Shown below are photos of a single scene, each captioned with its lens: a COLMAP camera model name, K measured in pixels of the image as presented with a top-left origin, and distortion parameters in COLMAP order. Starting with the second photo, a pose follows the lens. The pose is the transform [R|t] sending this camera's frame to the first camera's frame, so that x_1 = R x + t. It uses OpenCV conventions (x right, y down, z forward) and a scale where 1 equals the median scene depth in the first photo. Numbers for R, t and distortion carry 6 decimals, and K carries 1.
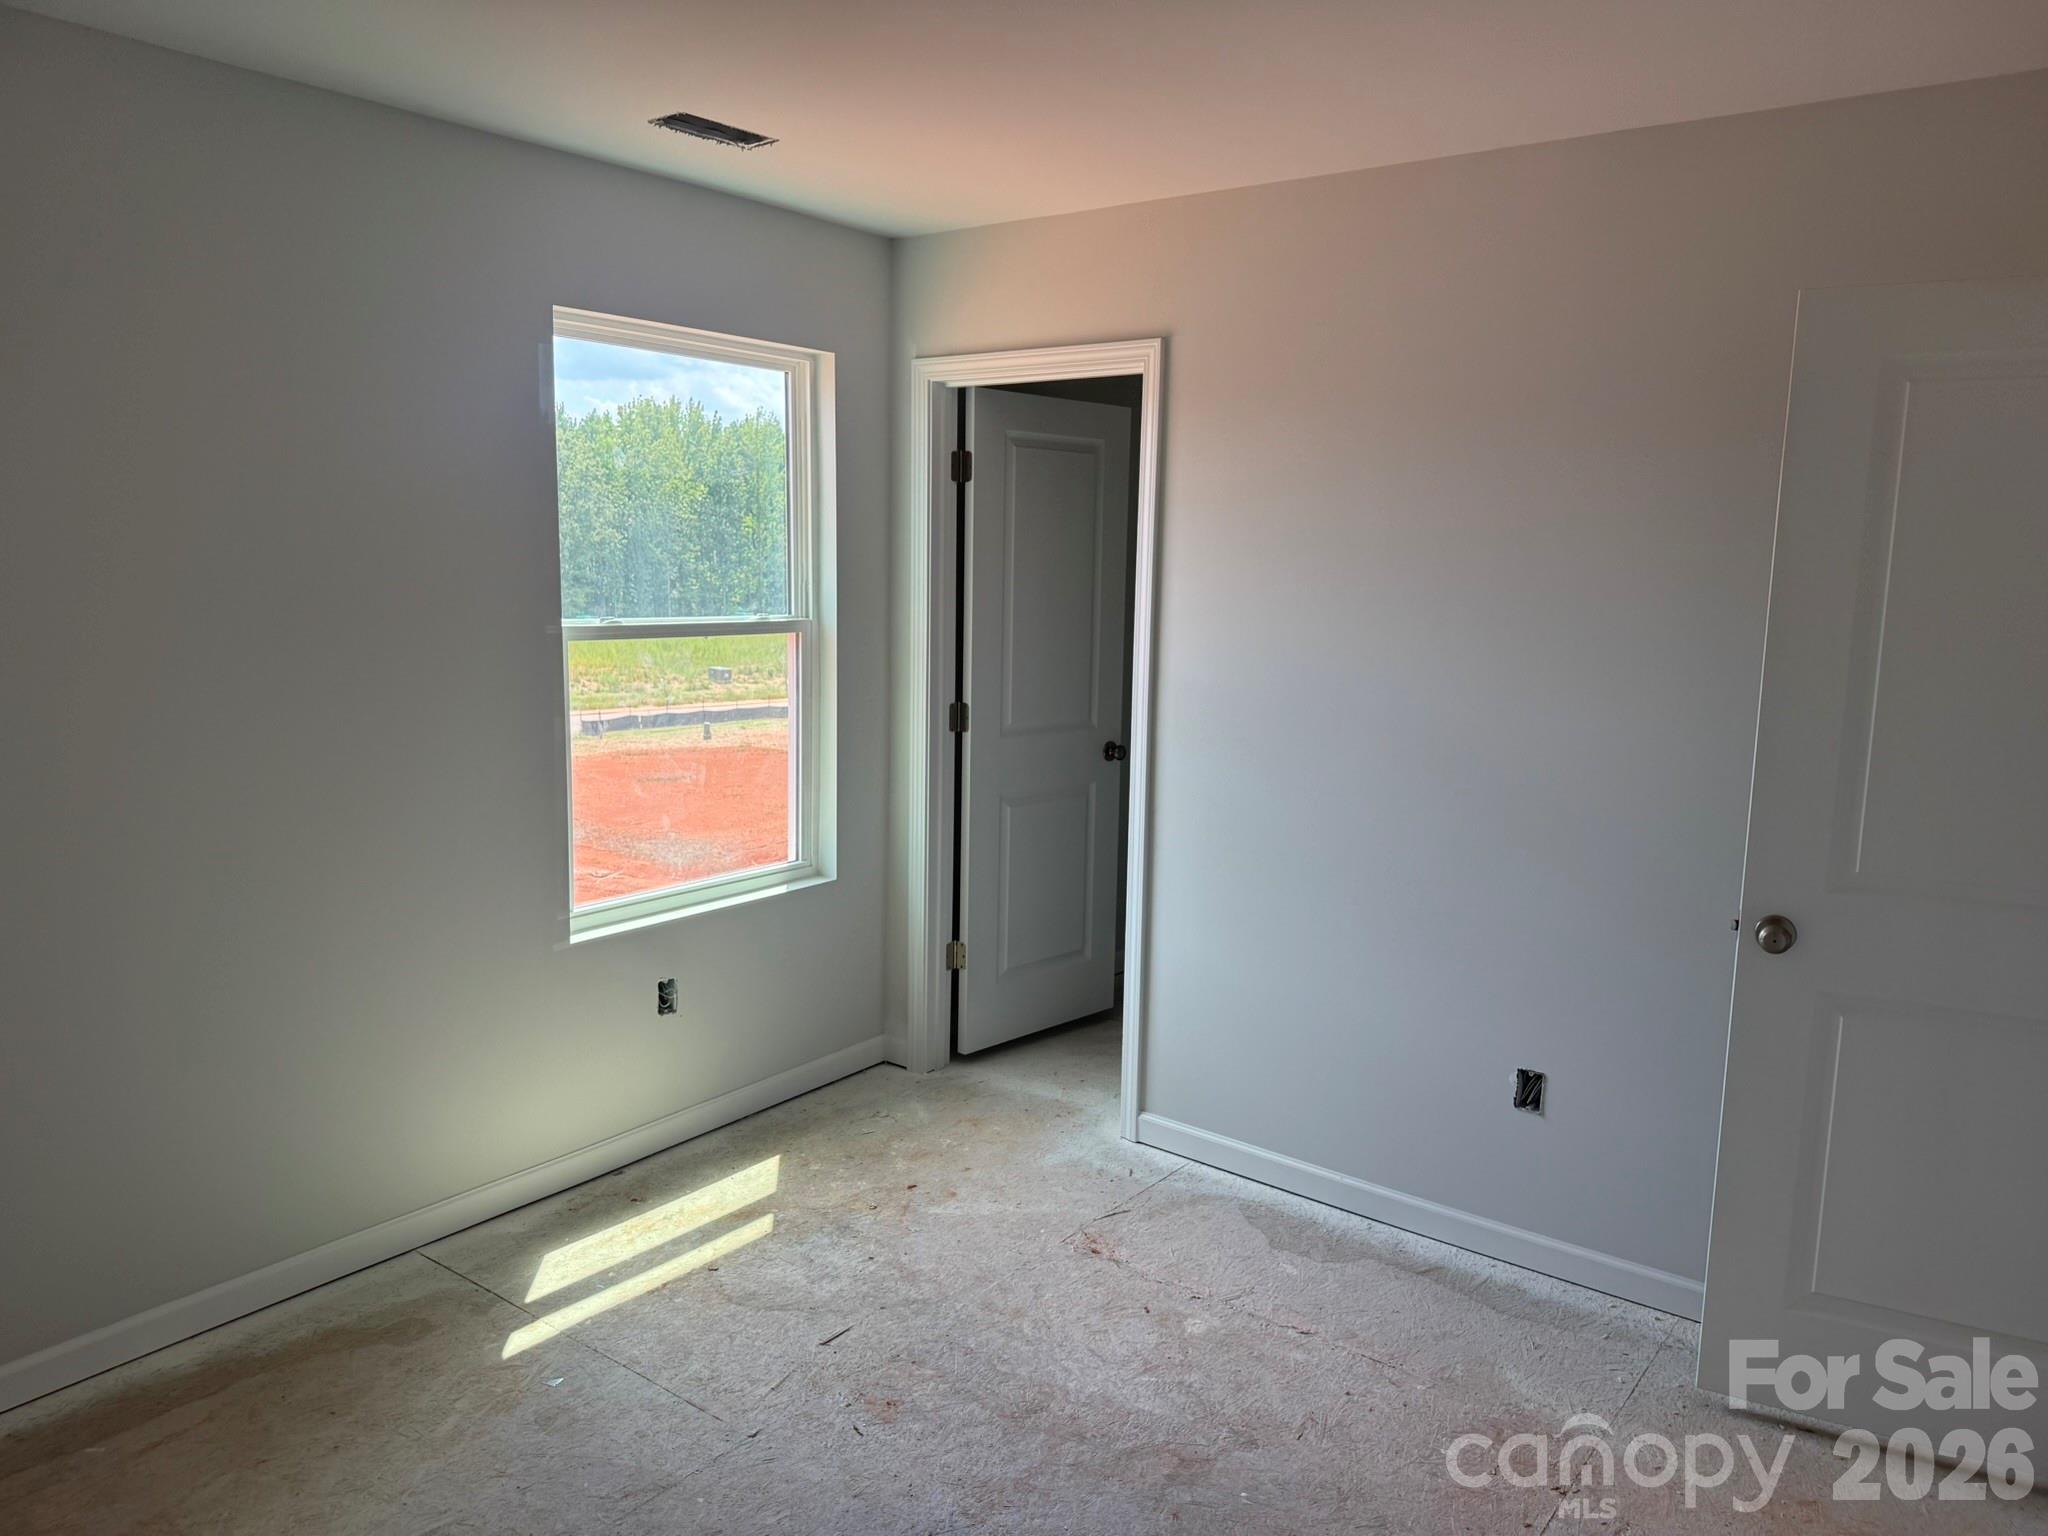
lens RADIAL K [[1460.3, 0, 1032.0], [0, 1460.3, 775.6], [0, 0, 1]] dist [0.048385, -0.057755]
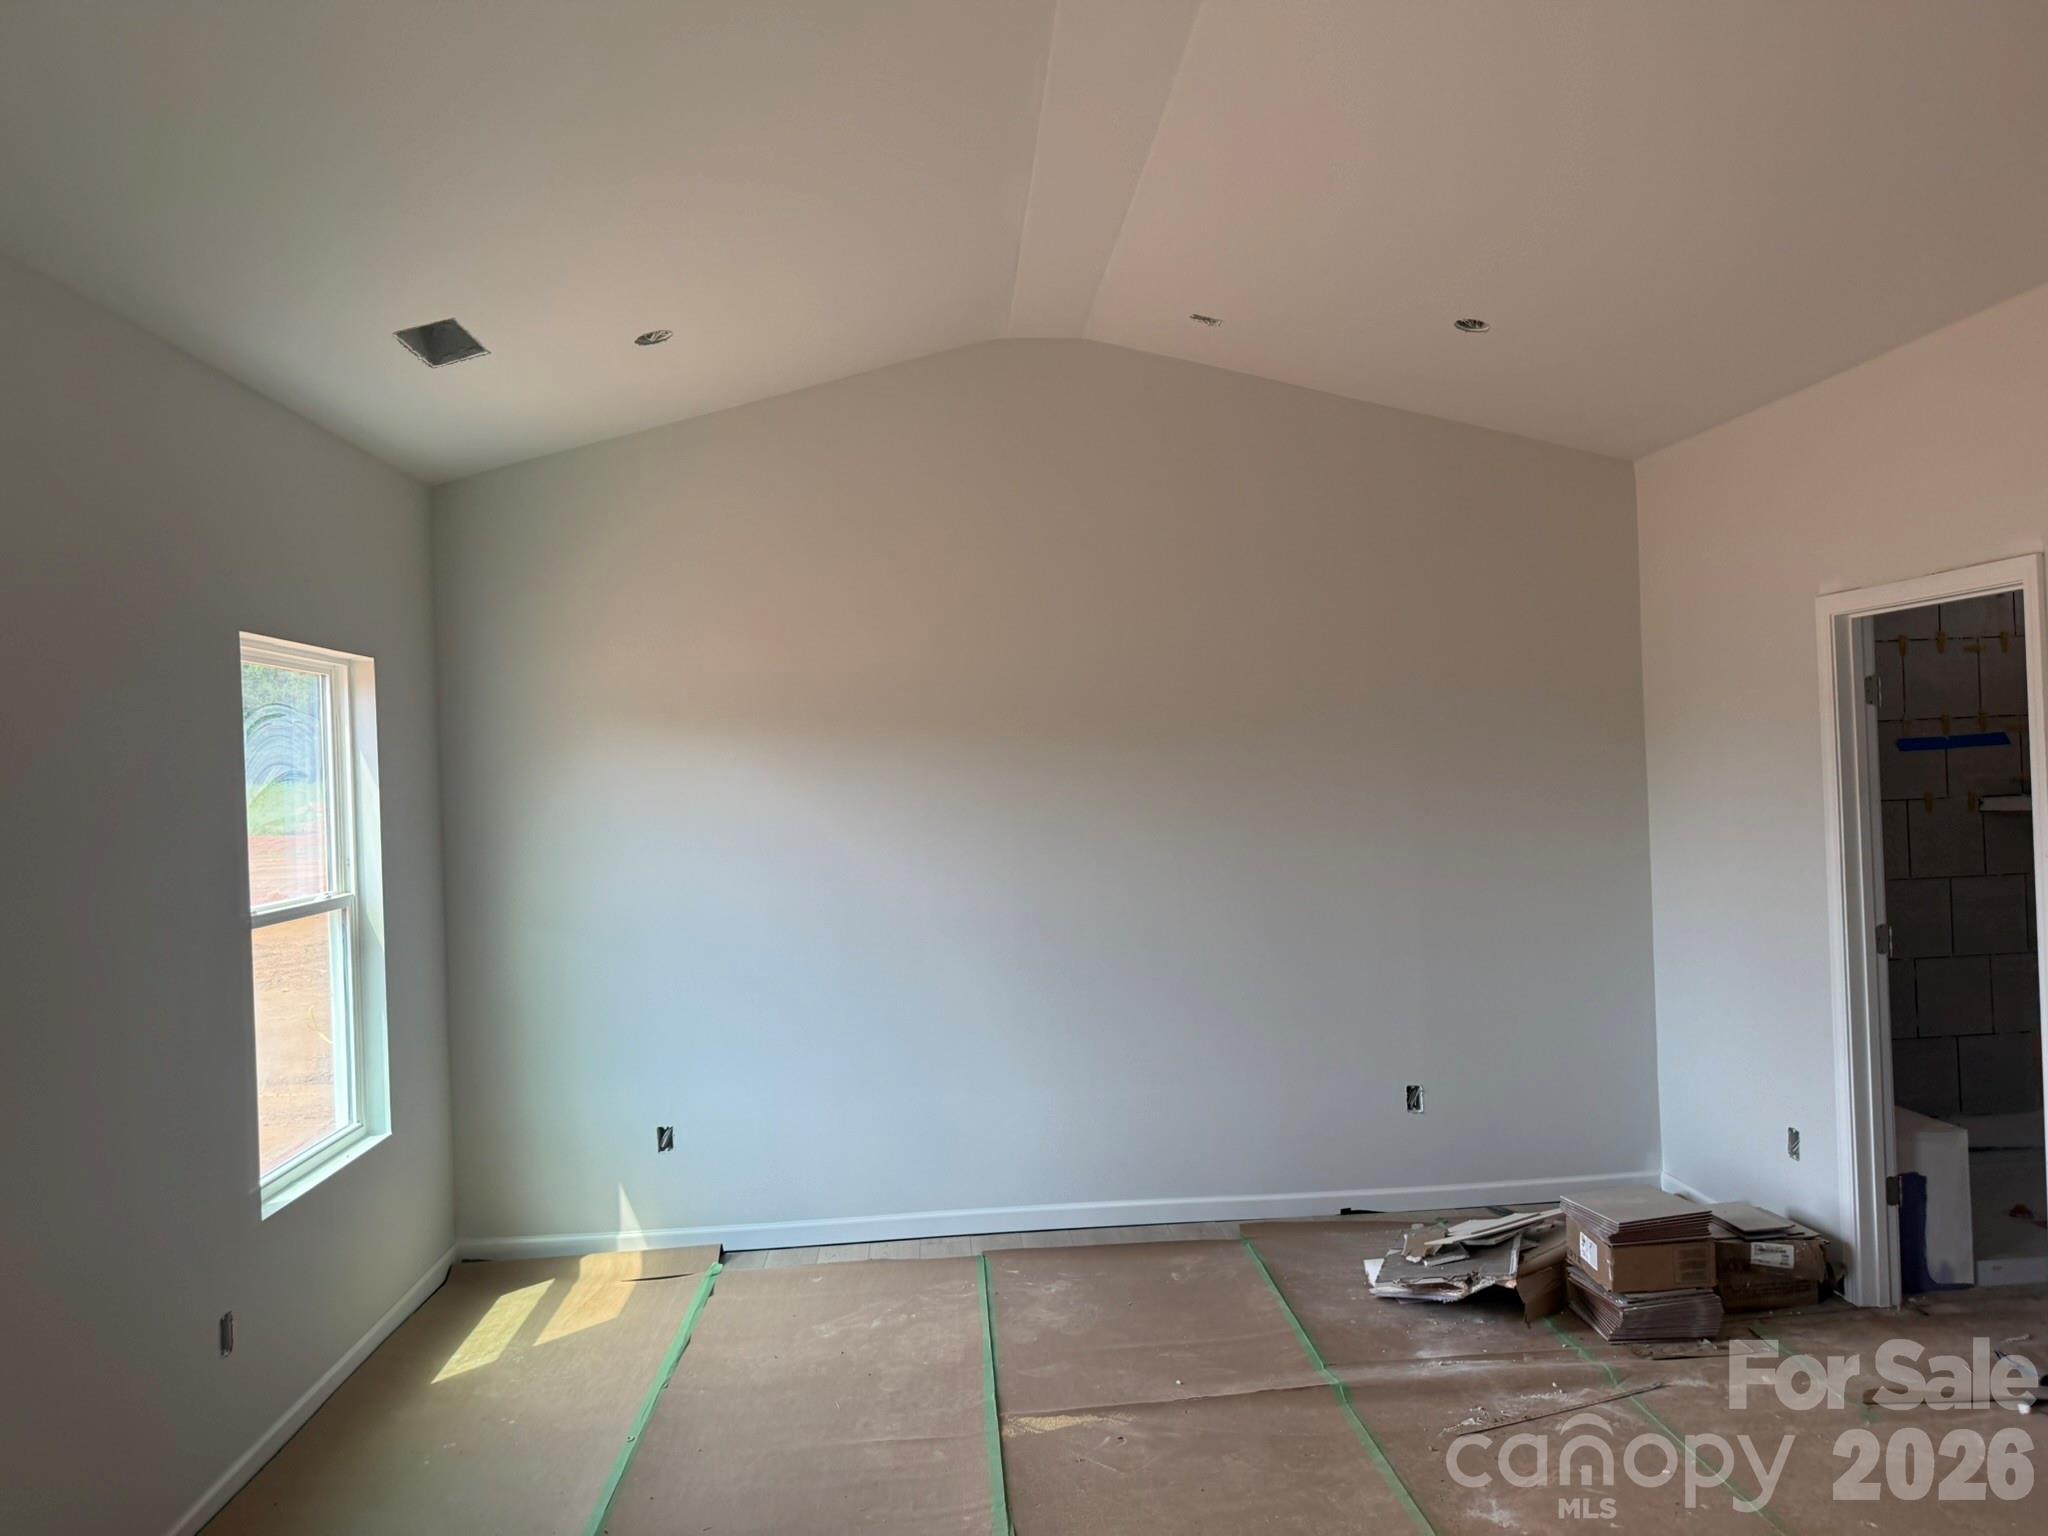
lens RADIAL K [[1460.3, 0, 1038.3], [0, 1460.3, 740.3], [0, 0, 1]] dist [0.048385, -0.057755]
pose [[0.750082, -0.036757, 0.660323, -0.508644], [0.152709, 0.981098, -0.118854, -0.014298], [-0.643473, 0.189987, 0.741517, -0.154338]]
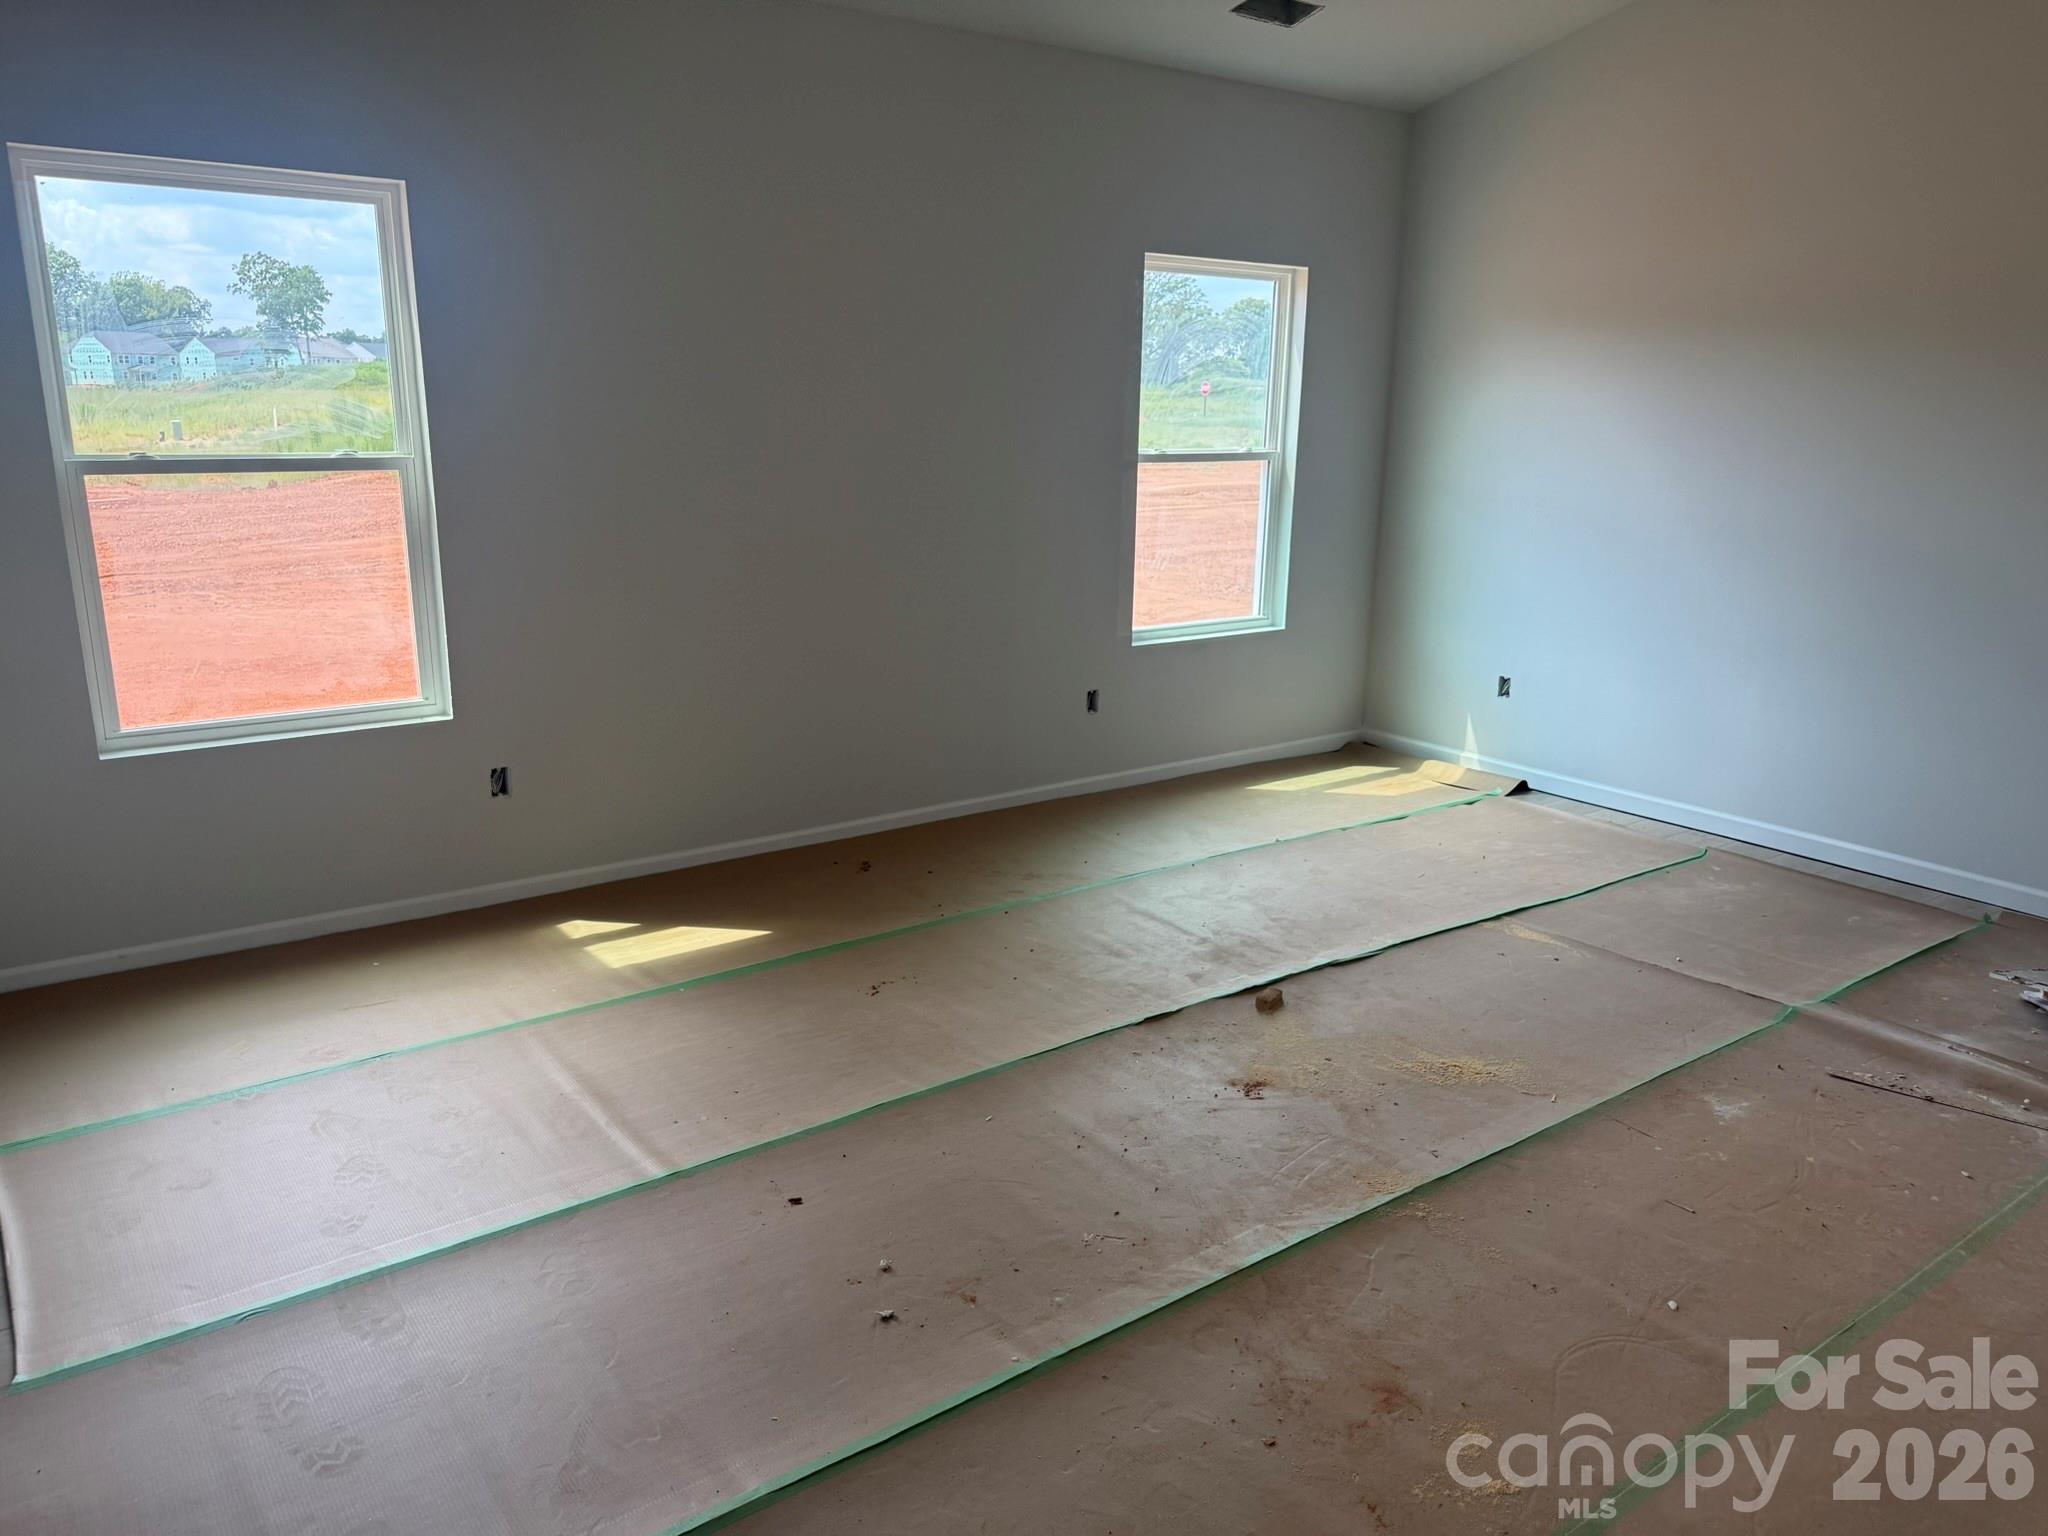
lens RADIAL K [[1460.3, 0, 1022.8], [0, 1460.3, 776.6], [0, 0, 1]] dist [0.048385, -0.057755]
pose [[0.965008, 0.064381, -0.254196, -0.003188], [-0.038504, 0.993674, 0.105499, 0.076635], [0.259380, -0.092020, 0.961382, -0.545989]]
